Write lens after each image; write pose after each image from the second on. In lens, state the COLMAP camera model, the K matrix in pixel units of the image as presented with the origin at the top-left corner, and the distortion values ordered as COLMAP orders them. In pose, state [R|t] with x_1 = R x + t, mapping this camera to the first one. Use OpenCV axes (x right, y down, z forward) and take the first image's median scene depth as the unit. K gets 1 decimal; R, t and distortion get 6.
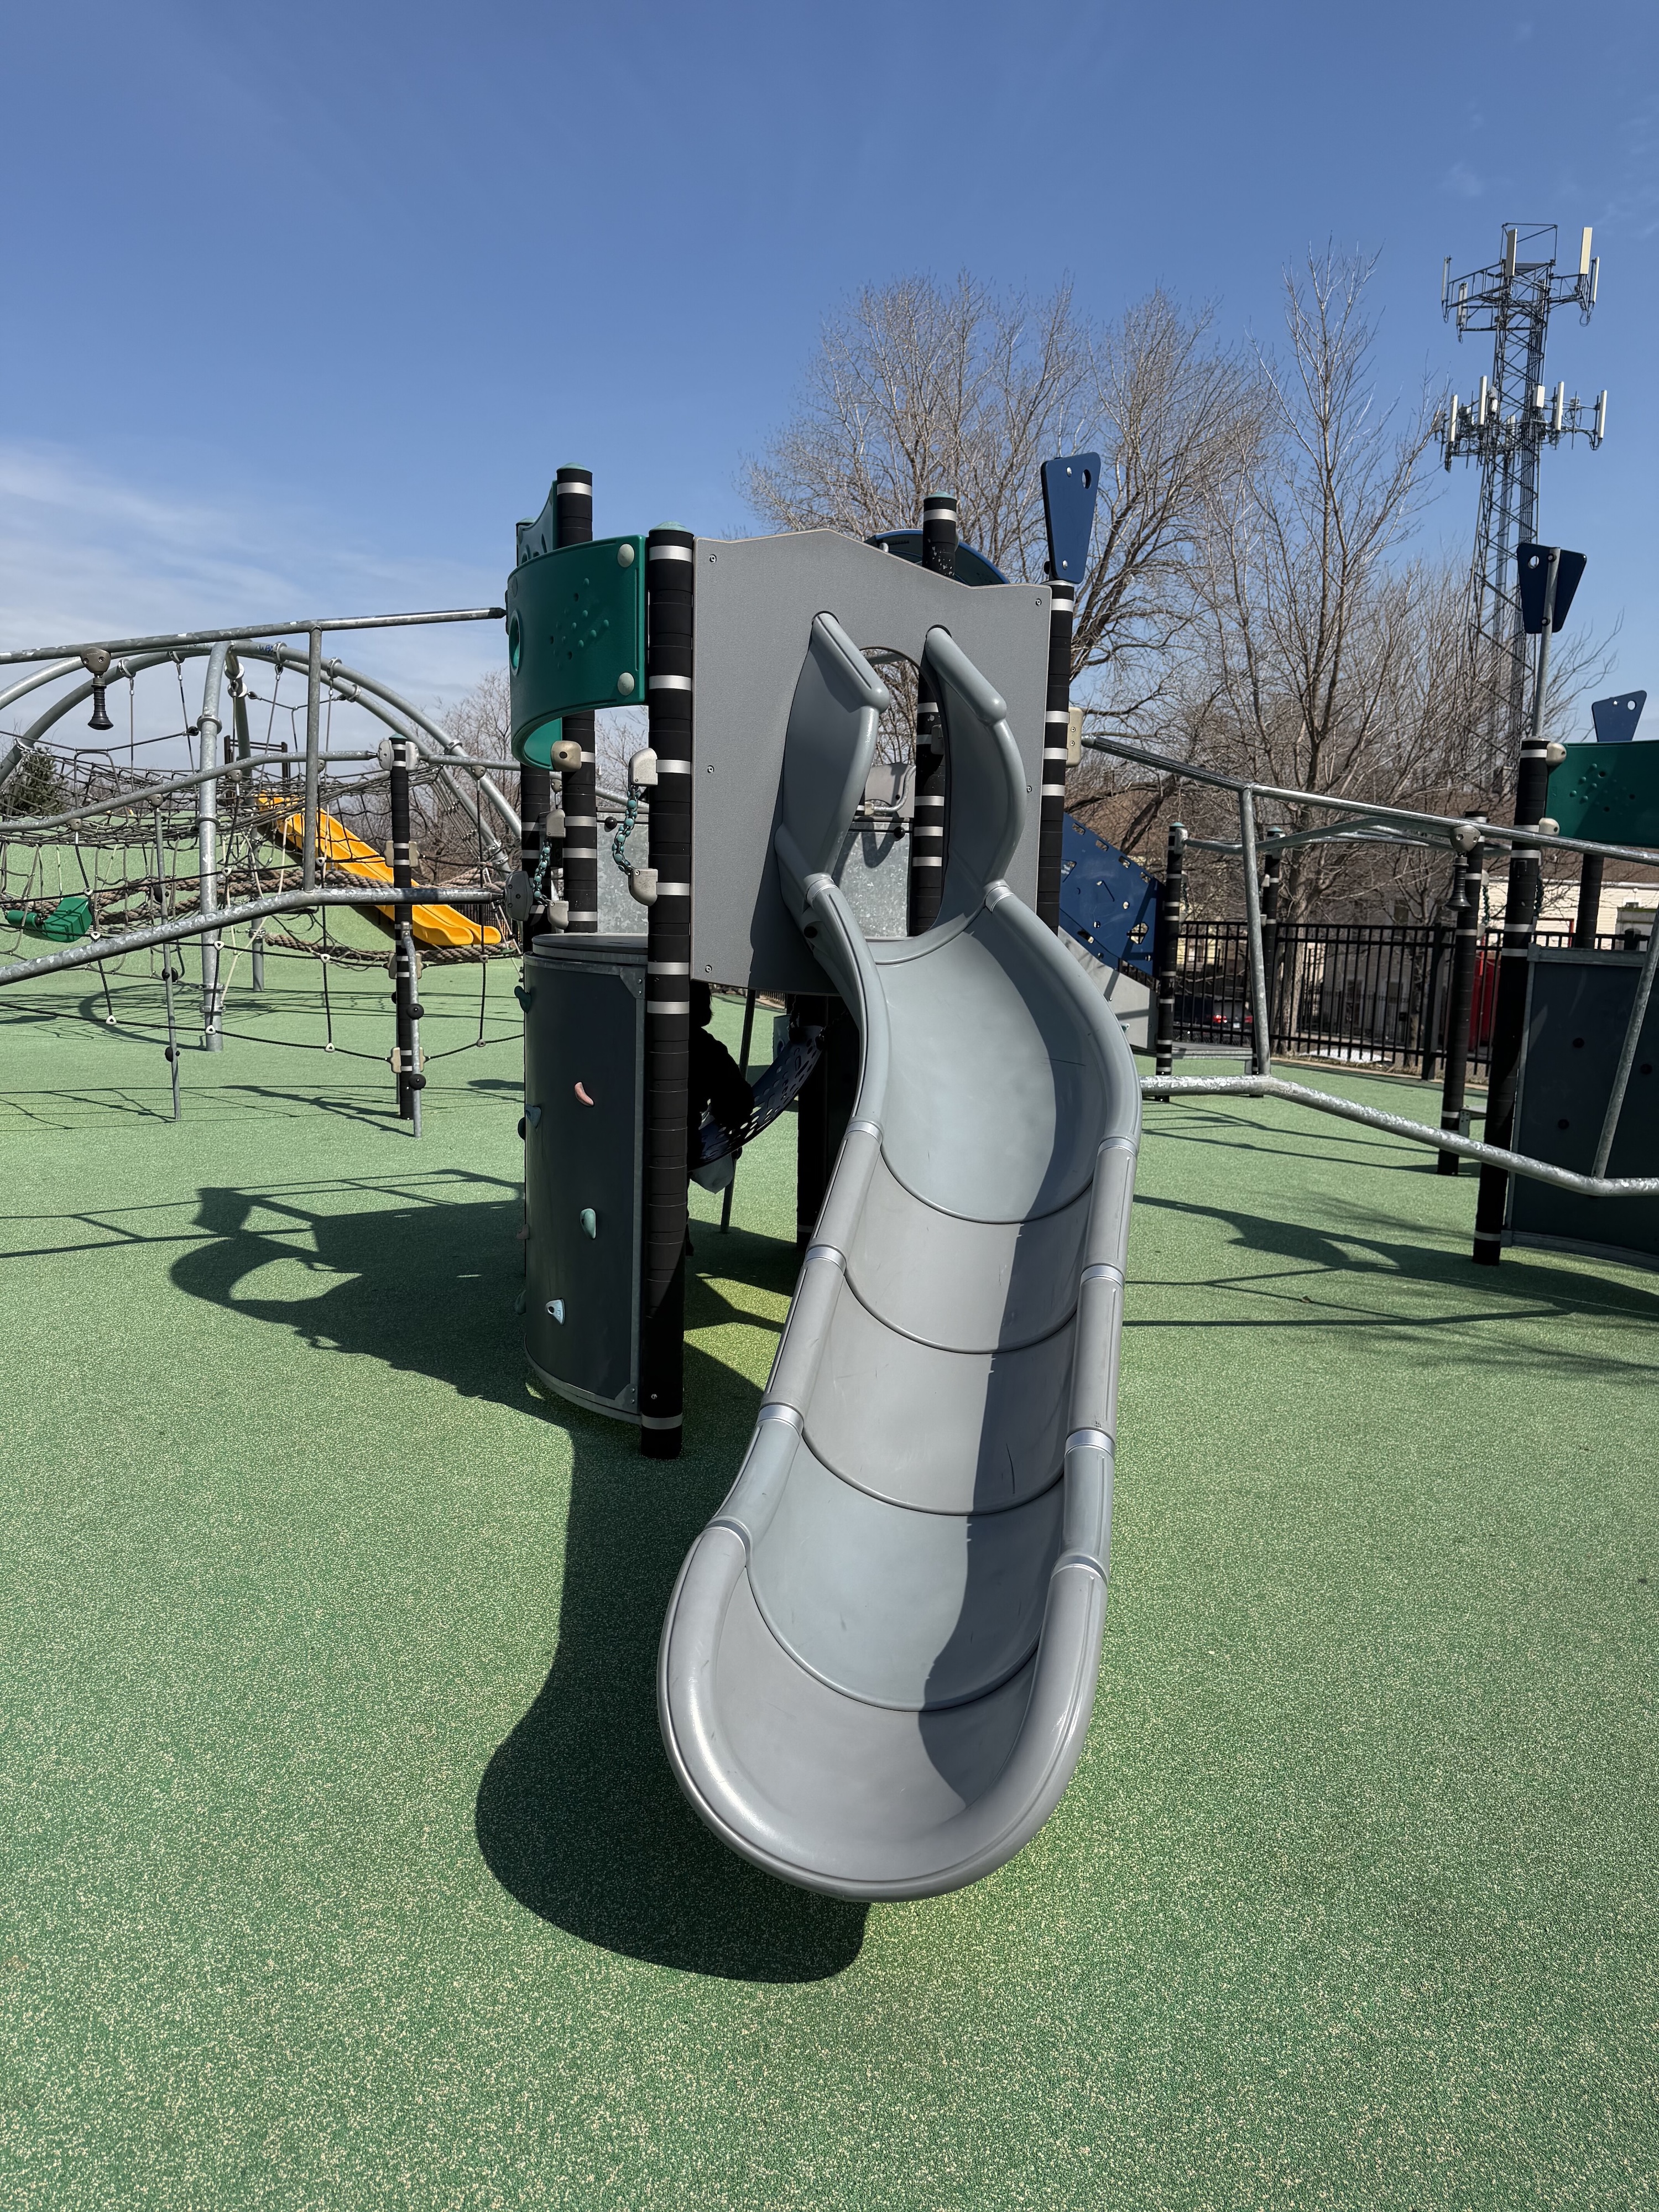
lens RADIAL K [[1569.3, 0, 842.0], [0, 1569.3, 1096.5], [0, 0, 1]] dist [0.059139, -0.061611]
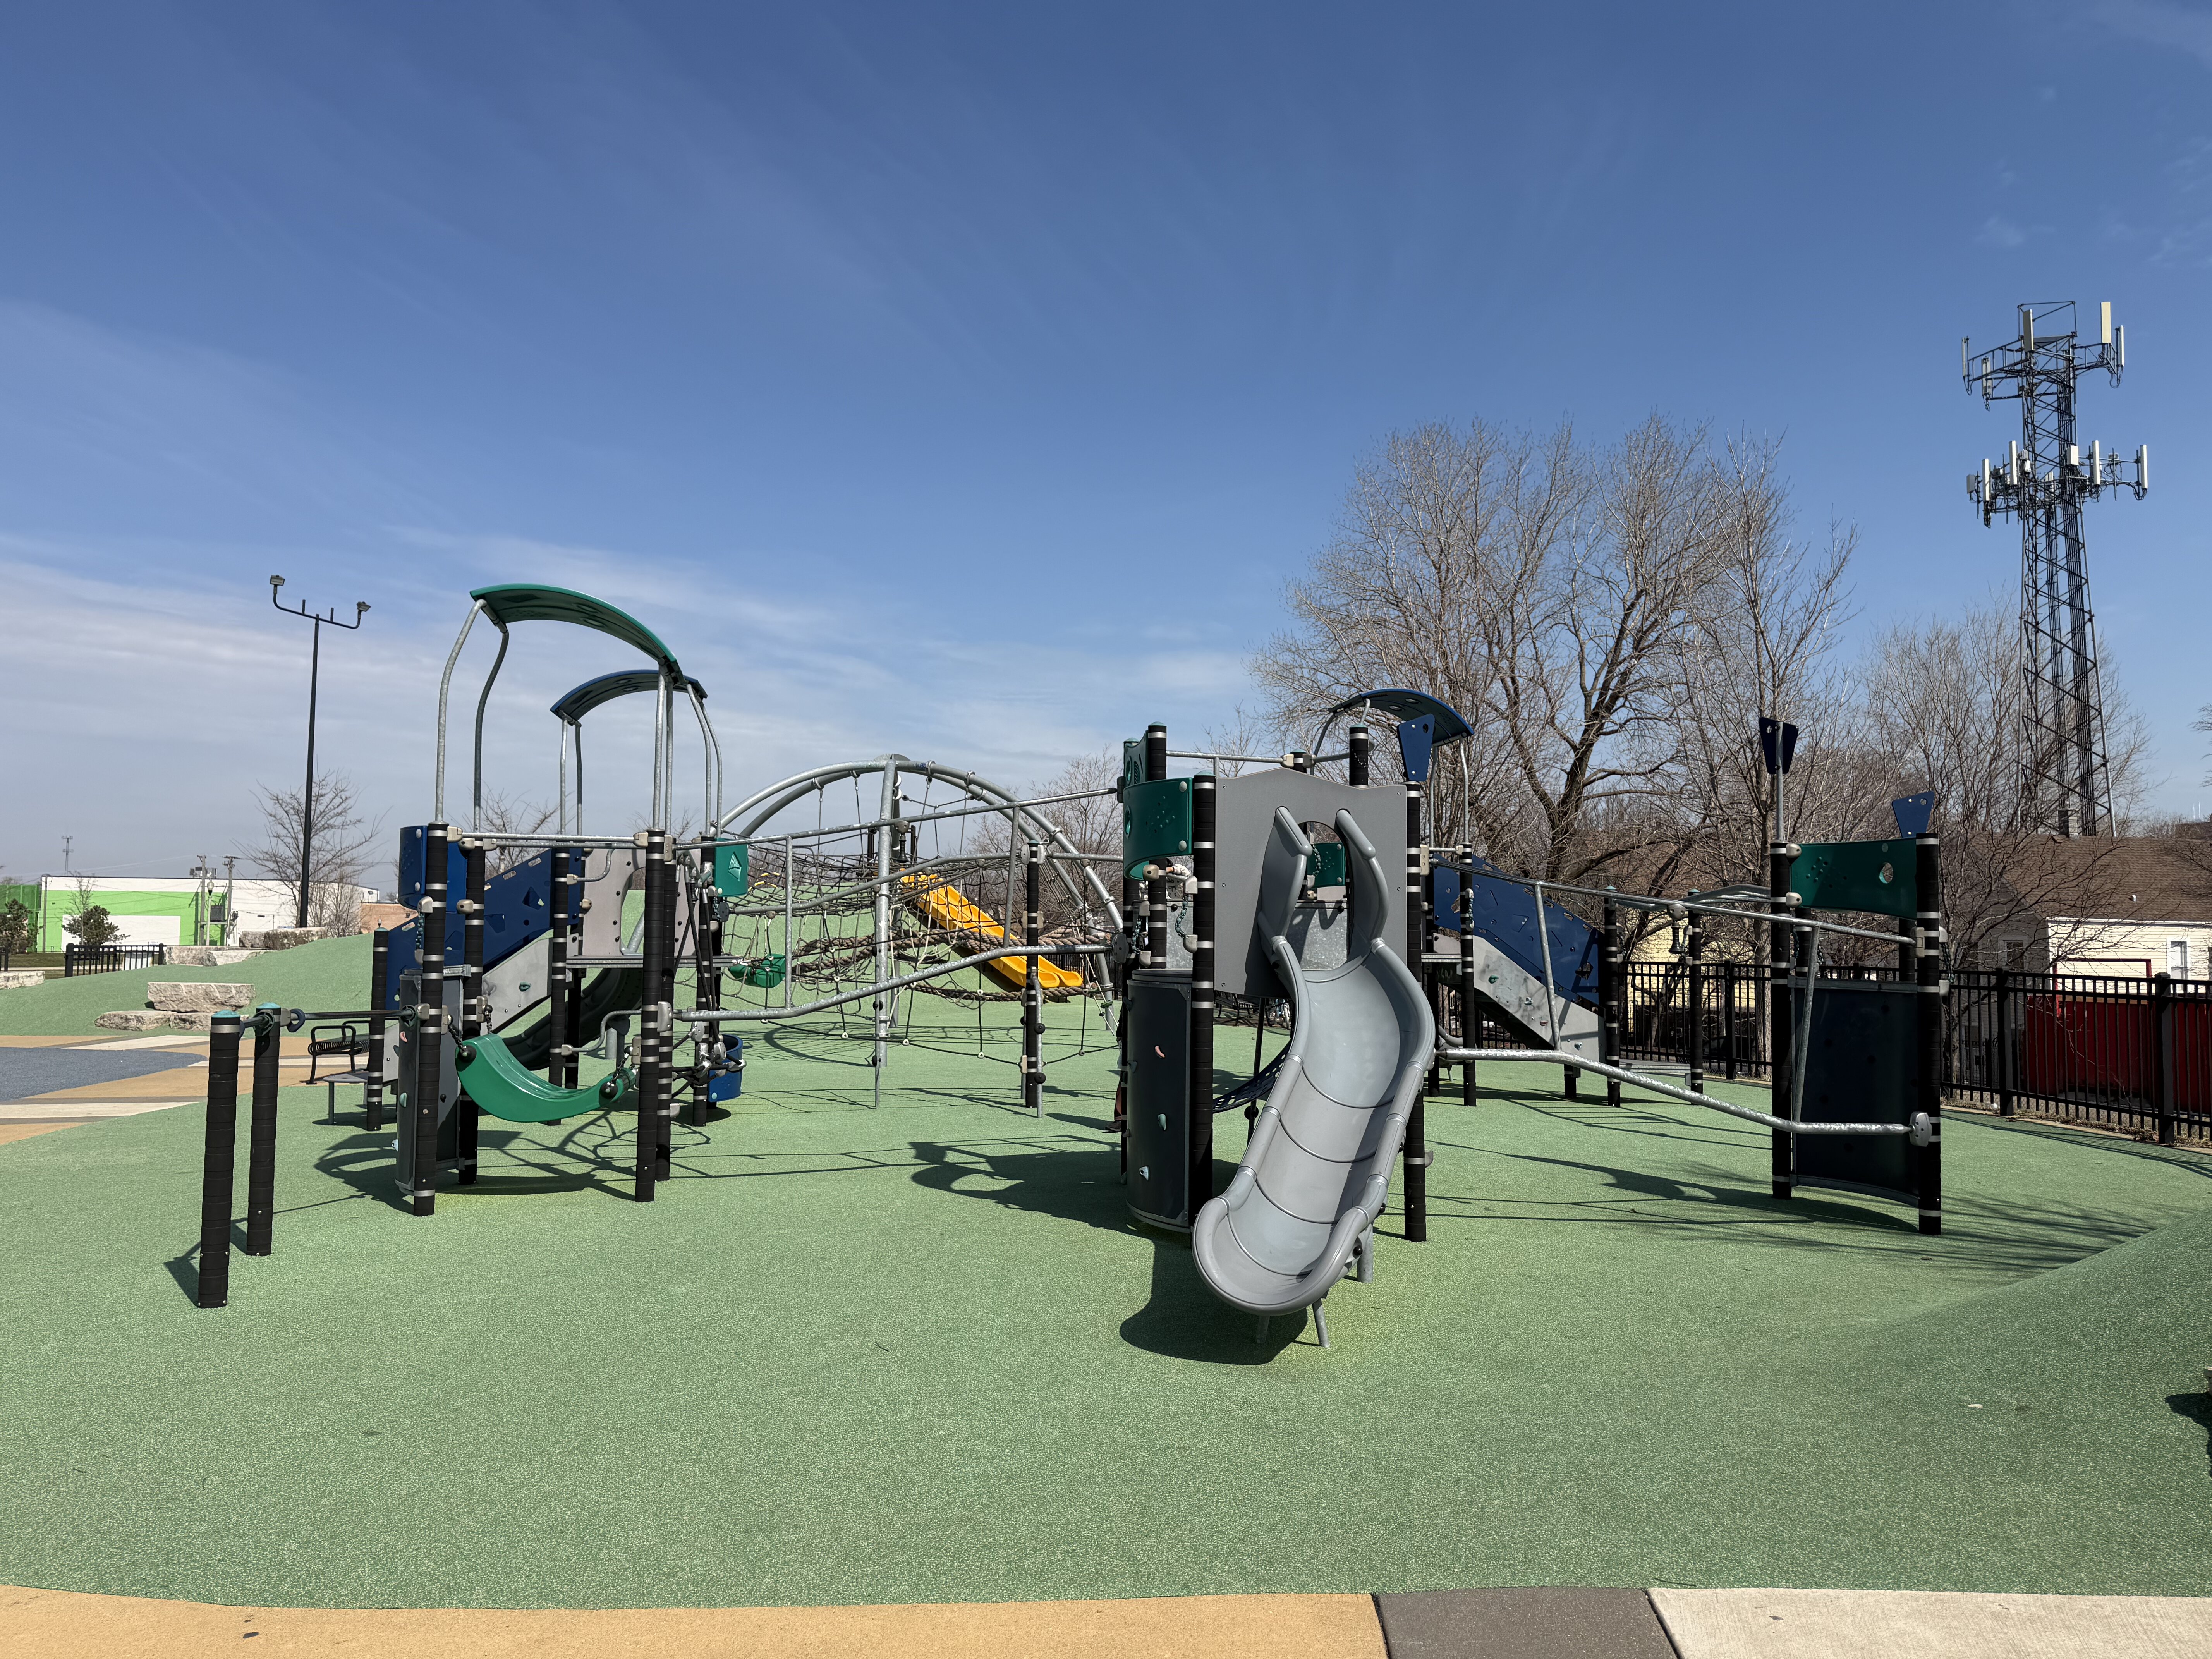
lens RADIAL K [[1569.3, 0, 1104.6], [0, 1569.3, 833.3], [0, 0, 1]] dist [0.059139, -0.061611]
pose [[0.982012, -0.025199, -0.187128, 0.067467], [-0.011919, 0.980805, -0.194626, 0.055608], [0.188441, 0.193355, 0.962862, -0.457259]]
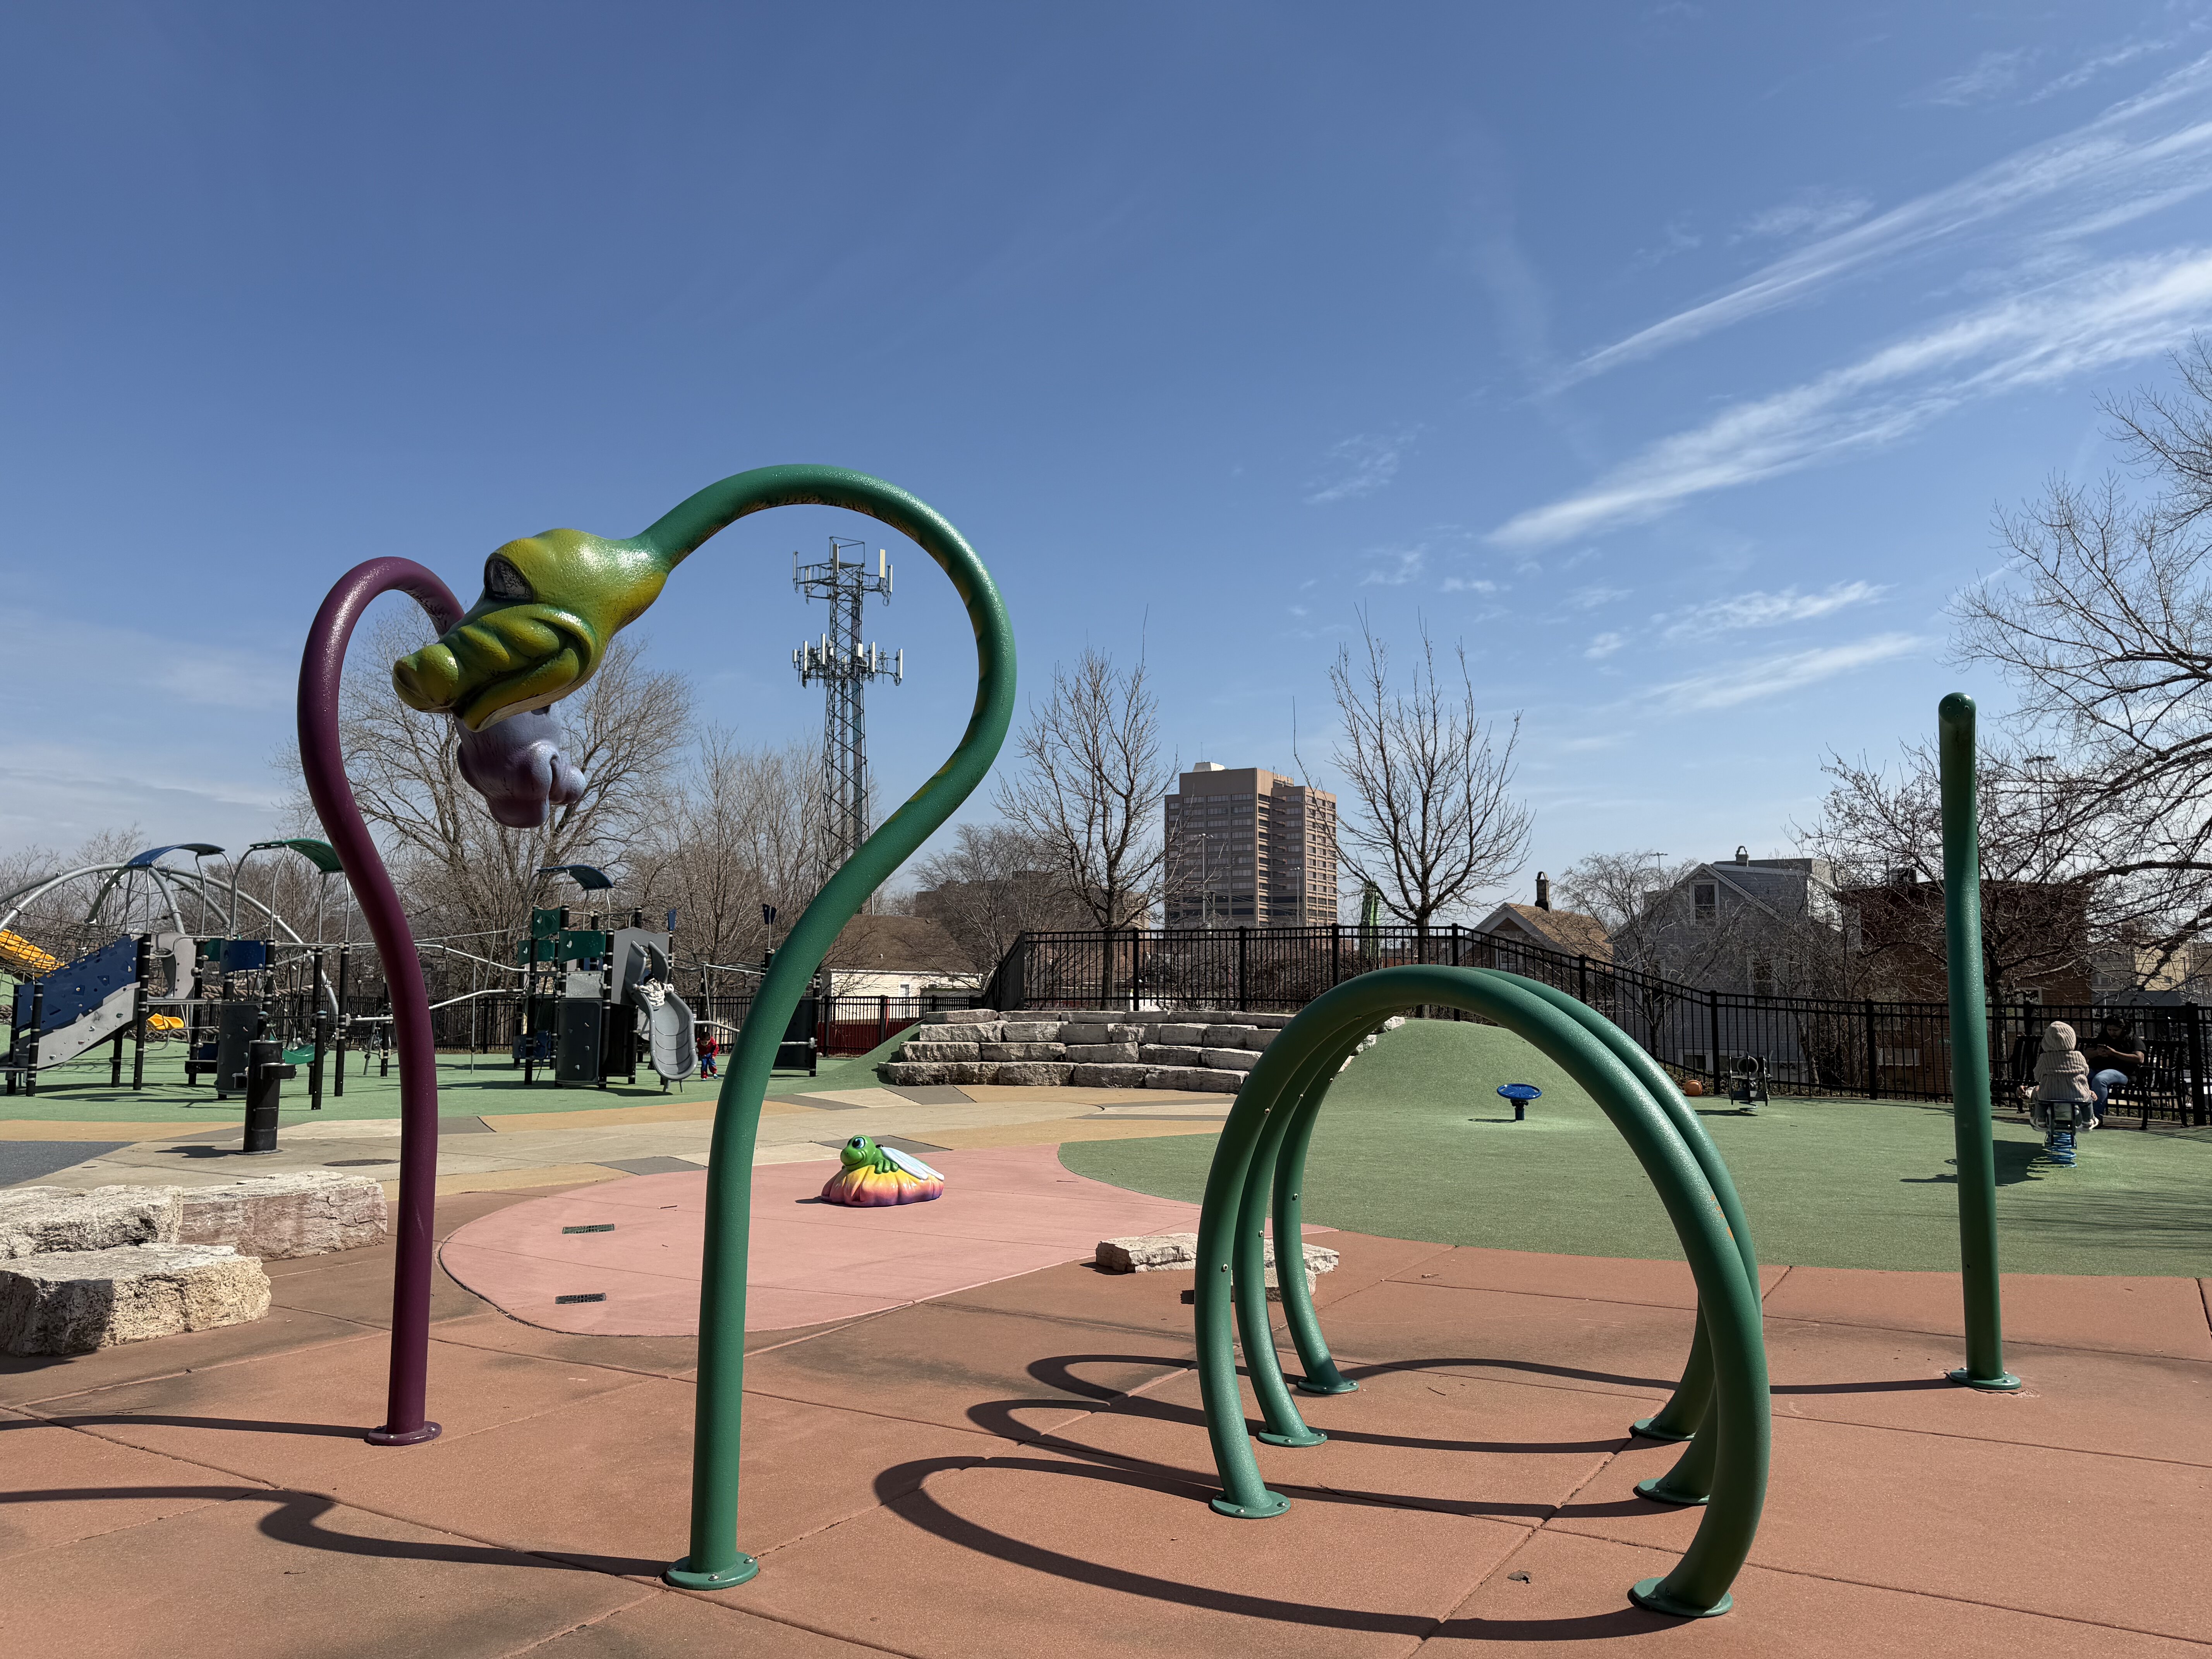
lens RADIAL K [[1569.3, 0, 1125.2], [0, 1569.3, 844.6], [0, 0, 1]] dist [0.059139, -0.061611]
pose [[0.860028, 0.025874, 0.509591, -0.702185], [0.083474, 0.978124, -0.190542, 0.304308], [-0.503373, 0.206409, 0.839053, -2.412575]]
